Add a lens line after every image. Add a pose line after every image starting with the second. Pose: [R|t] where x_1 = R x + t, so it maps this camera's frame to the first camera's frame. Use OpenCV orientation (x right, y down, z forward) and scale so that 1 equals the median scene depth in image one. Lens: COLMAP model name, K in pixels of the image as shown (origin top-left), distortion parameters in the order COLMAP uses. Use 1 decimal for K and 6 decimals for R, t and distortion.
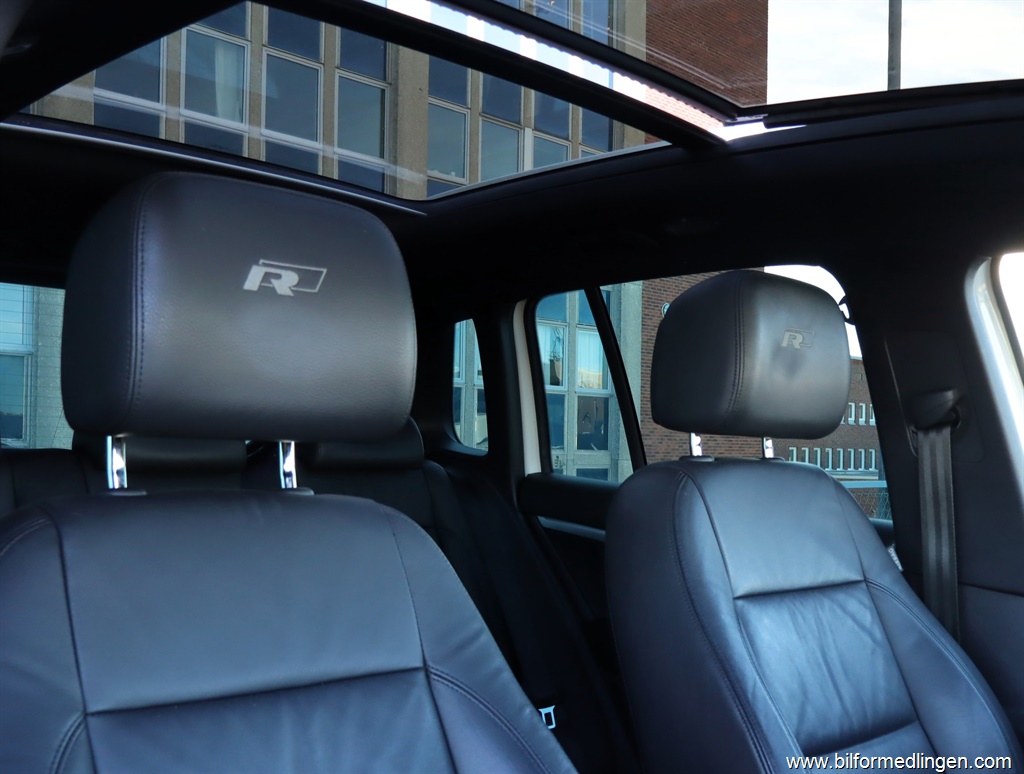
lens RADIAL K [[1015.6, 0, 512.0], [0, 1015.6, 387.0], [0, 0, 1]] dist [0.001591, 0.003518]
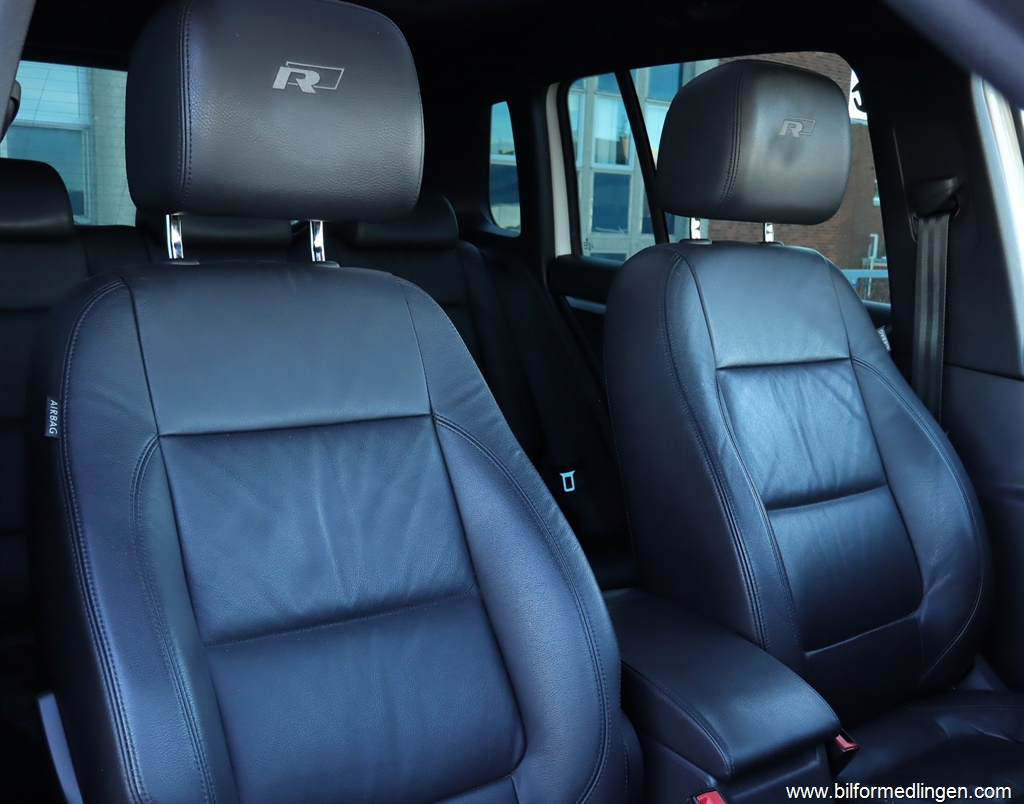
lens RADIAL K [[1331.3, 0, 512.0], [0, 1331.3, 402.0], [0, 0, 1]] dist [-0.002114, -0.008725]
pose [[0.991818, 0.028821, -0.124362, 0.178052], [-0.005382, 0.982756, 0.184831, -0.022675], [0.127544, -0.182650, 0.974870, -0.443476]]
